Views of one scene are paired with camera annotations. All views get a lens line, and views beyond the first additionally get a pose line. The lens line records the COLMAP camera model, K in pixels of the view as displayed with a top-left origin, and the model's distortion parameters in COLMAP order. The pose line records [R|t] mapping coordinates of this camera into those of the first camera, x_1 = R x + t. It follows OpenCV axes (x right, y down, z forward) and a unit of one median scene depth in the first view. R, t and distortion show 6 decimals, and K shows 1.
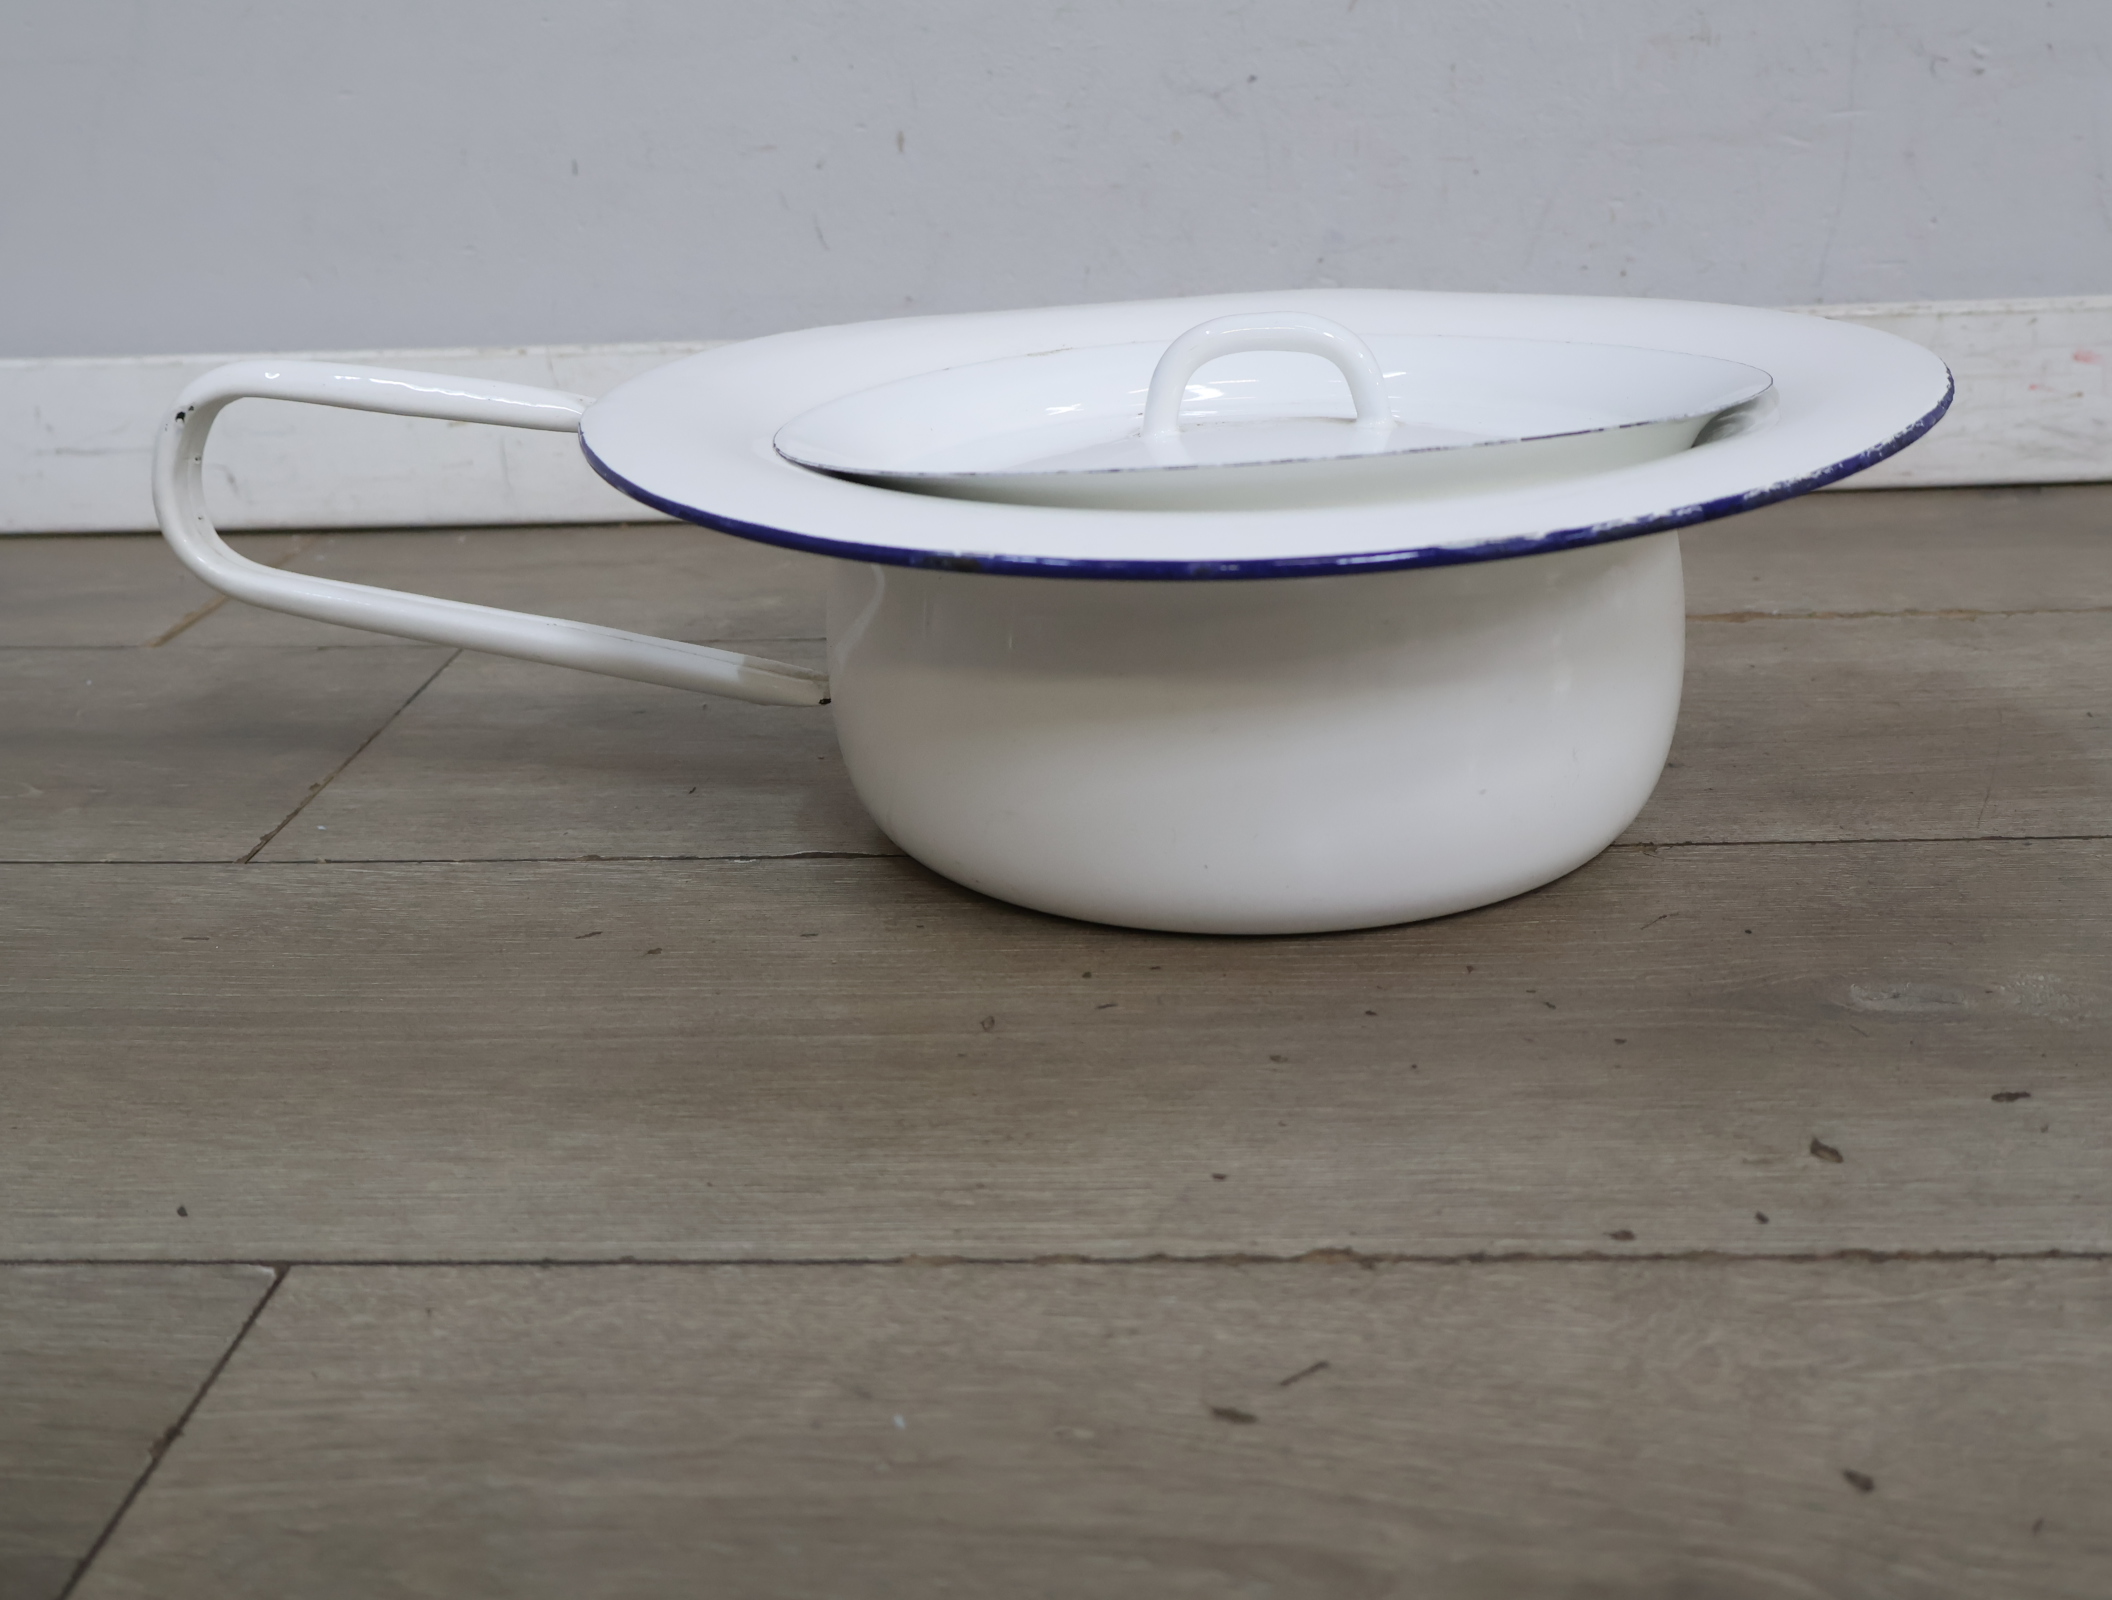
lens RADIAL K [[2353.6, 0, 1045.1], [0, 2353.6, 809.5], [0, 0, 1]] dist [-0.003741, 0.000000]
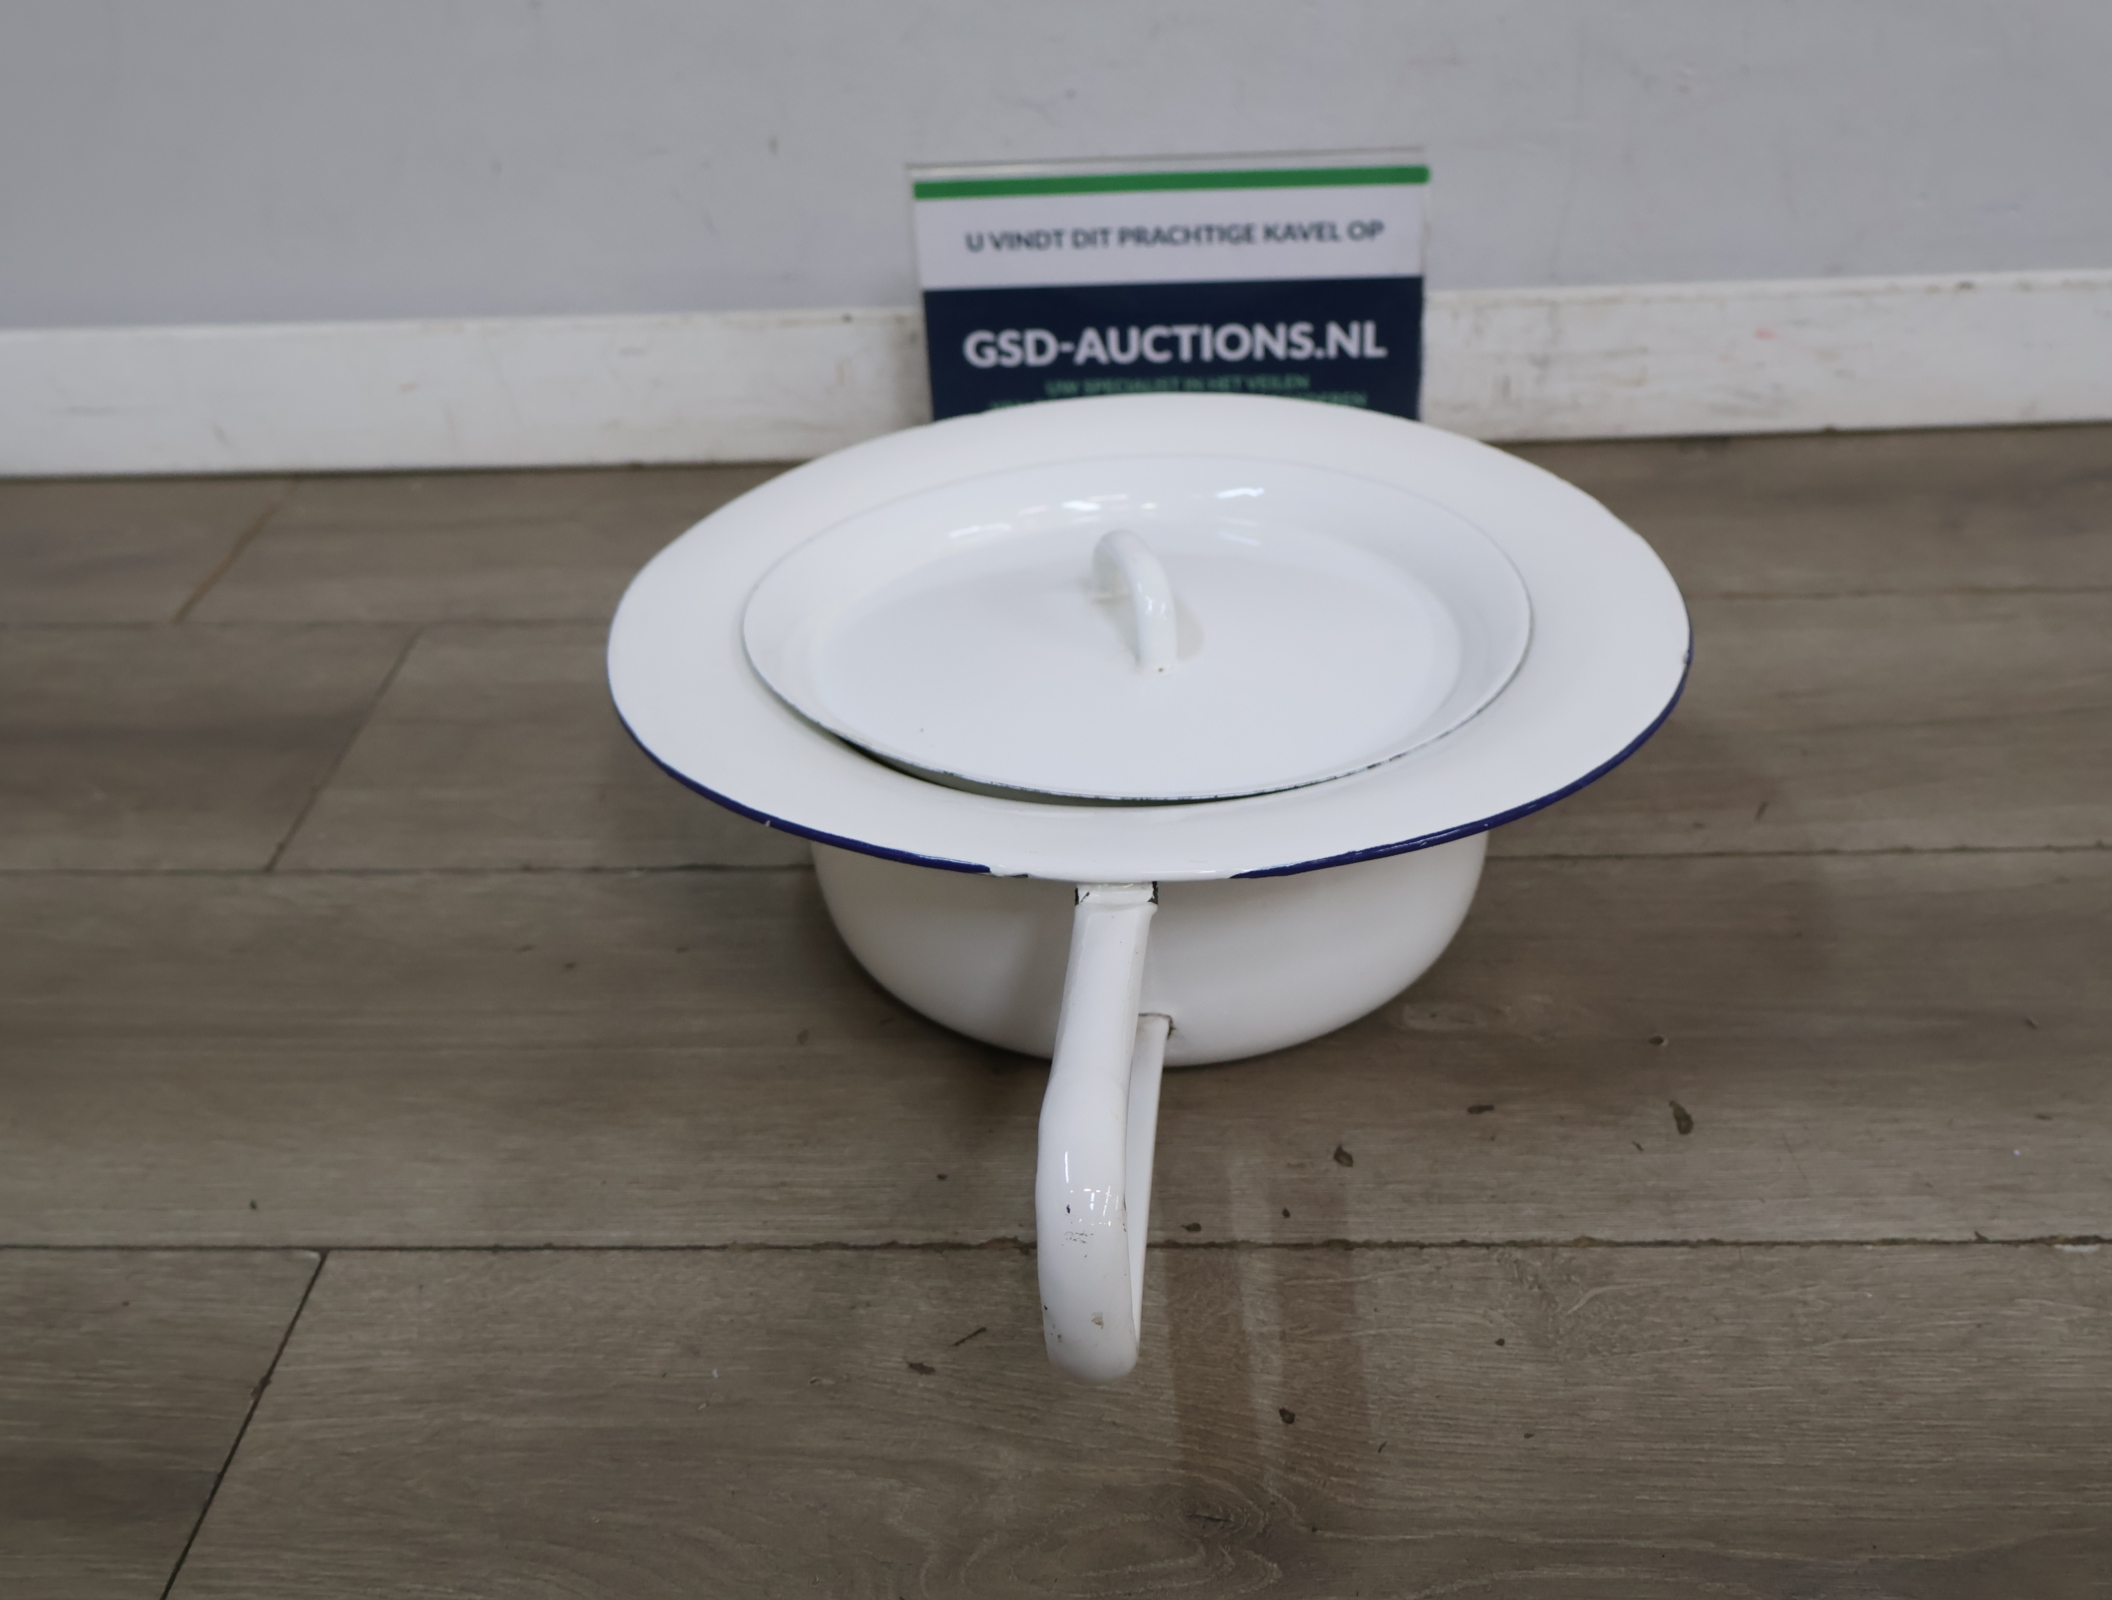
lens RADIAL K [[2353.6, 0, 1049.6], [0, 2353.6, 815.9], [0, 0, 1]] dist [-0.003741, 0.000000]
pose [[0.999928, -0.010788, 0.005222, 0.134597], [0.009674, 0.983674, 0.179701, -0.333448], [-0.007075, -0.179638, 0.983707, -0.430398]]
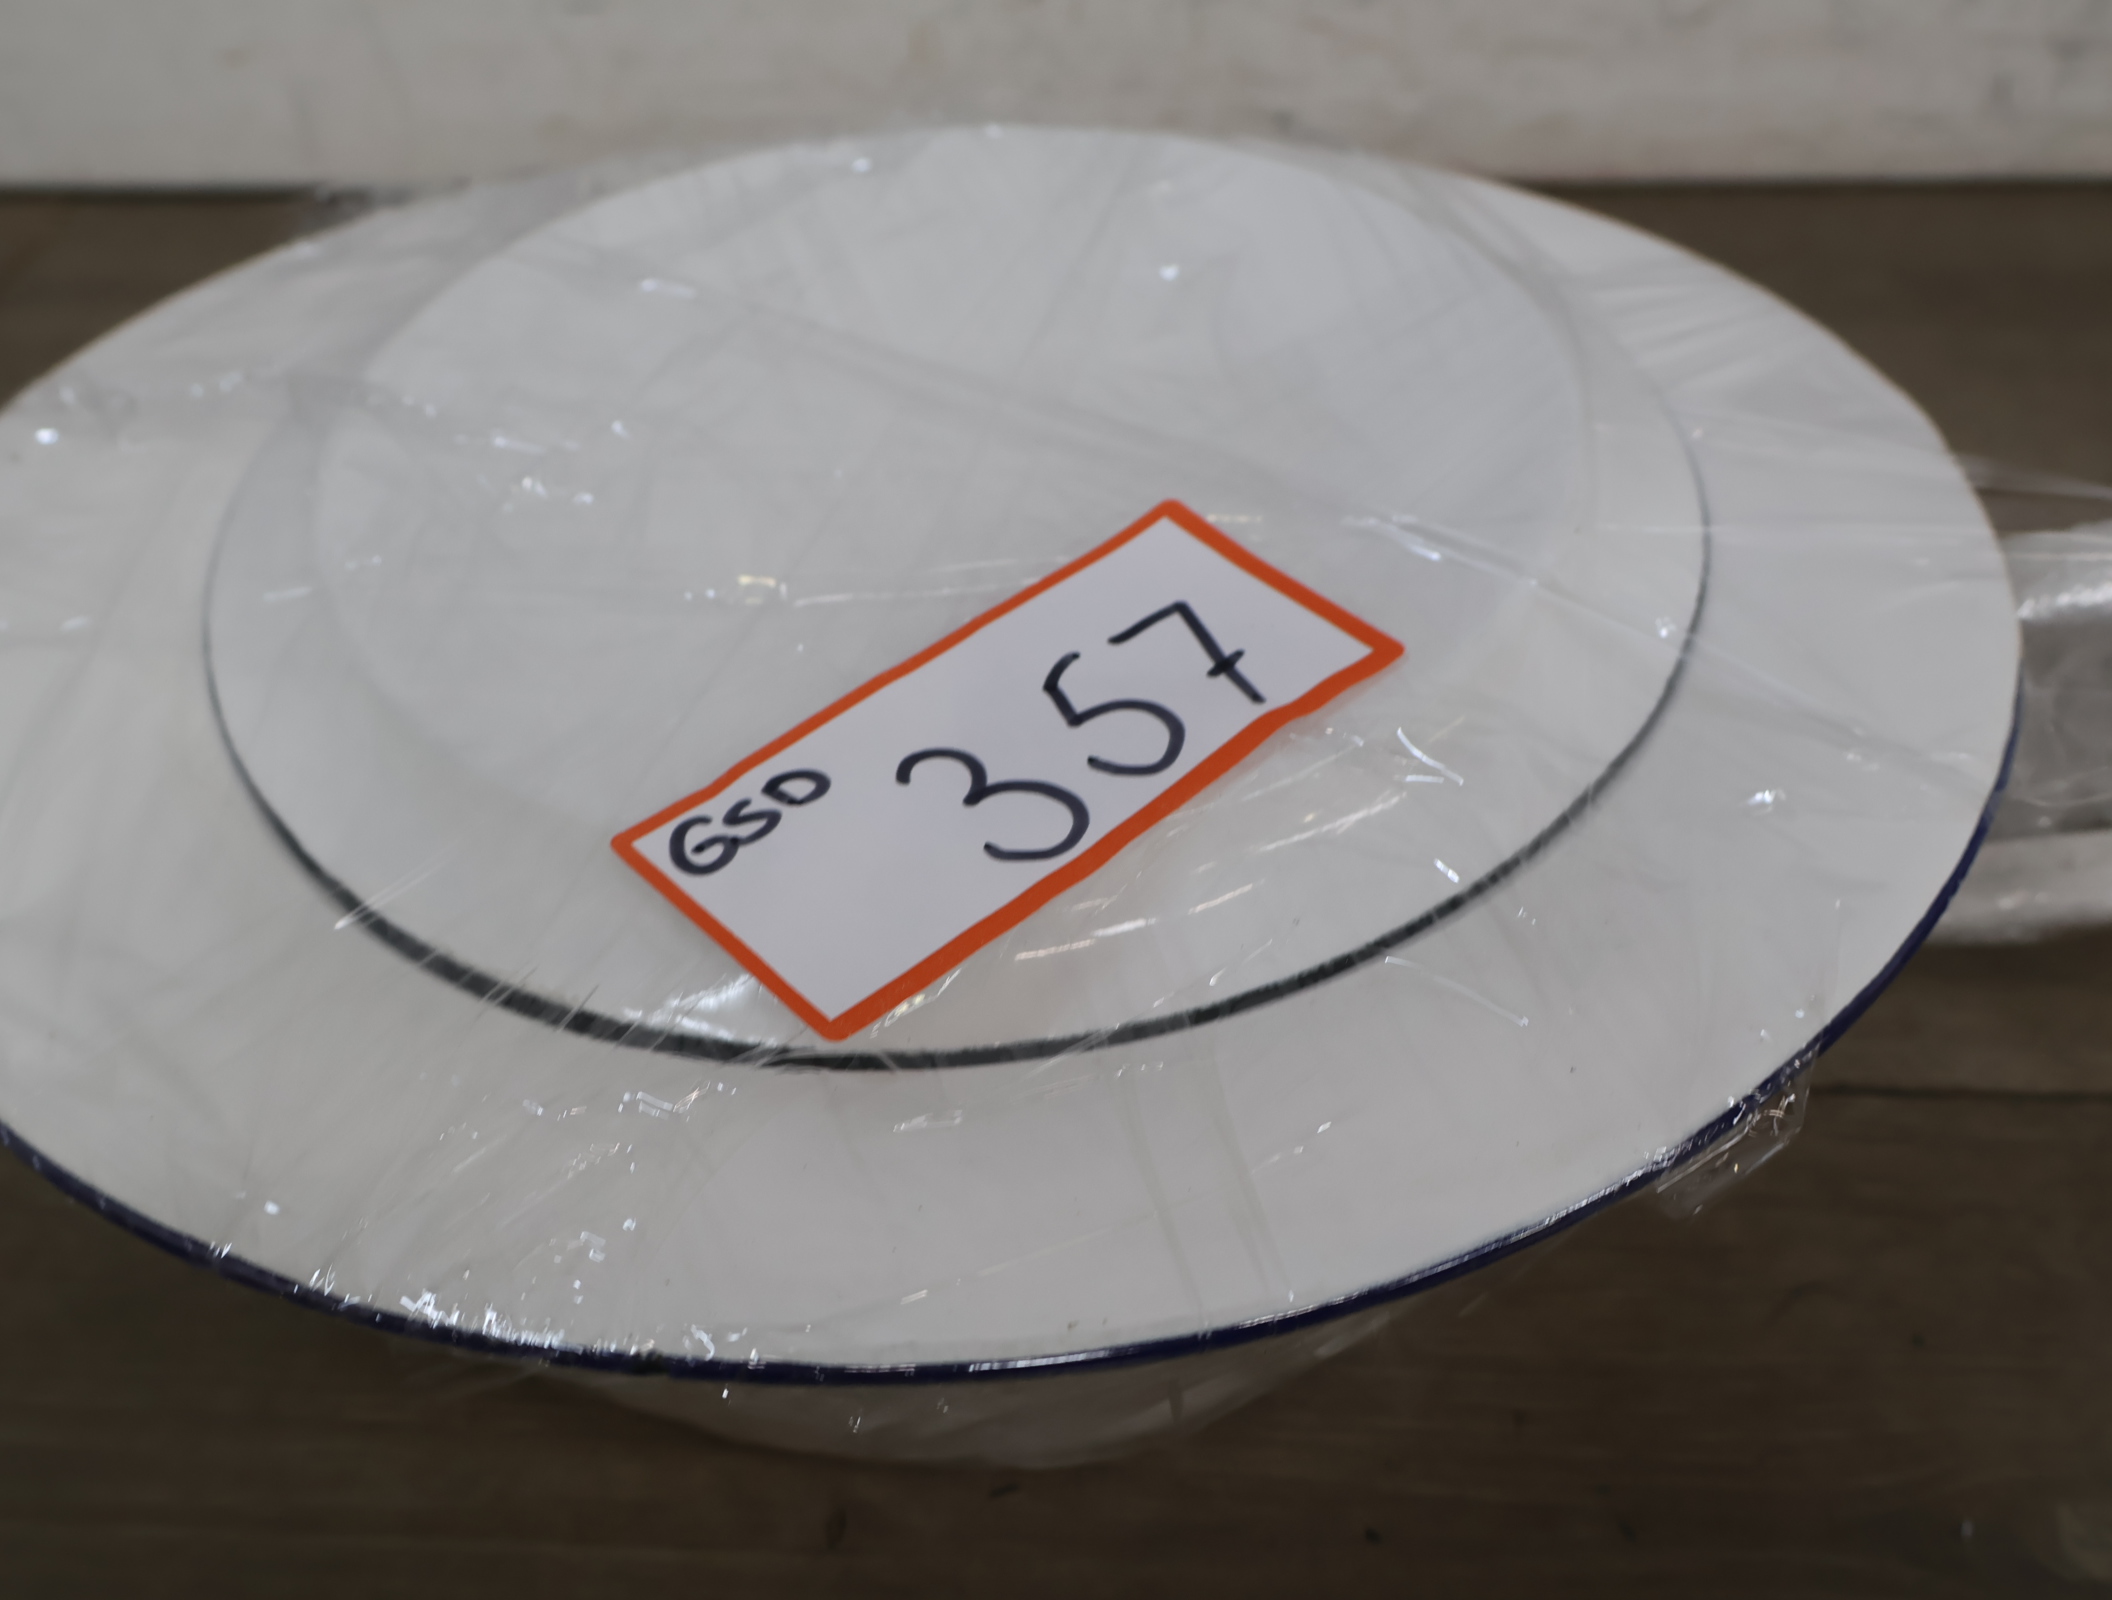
lens RADIAL K [[2353.6, 0, 1051.6], [0, 2353.6, 802.5], [0, 0, 1]] dist [-0.003741, 0.000000]
pose [[0.999709, 0.011377, -0.021270, 0.060604], [-0.003538, 0.941402, 0.337269, -0.401346], [0.023861, -0.337096, 0.941168, 0.453274]]
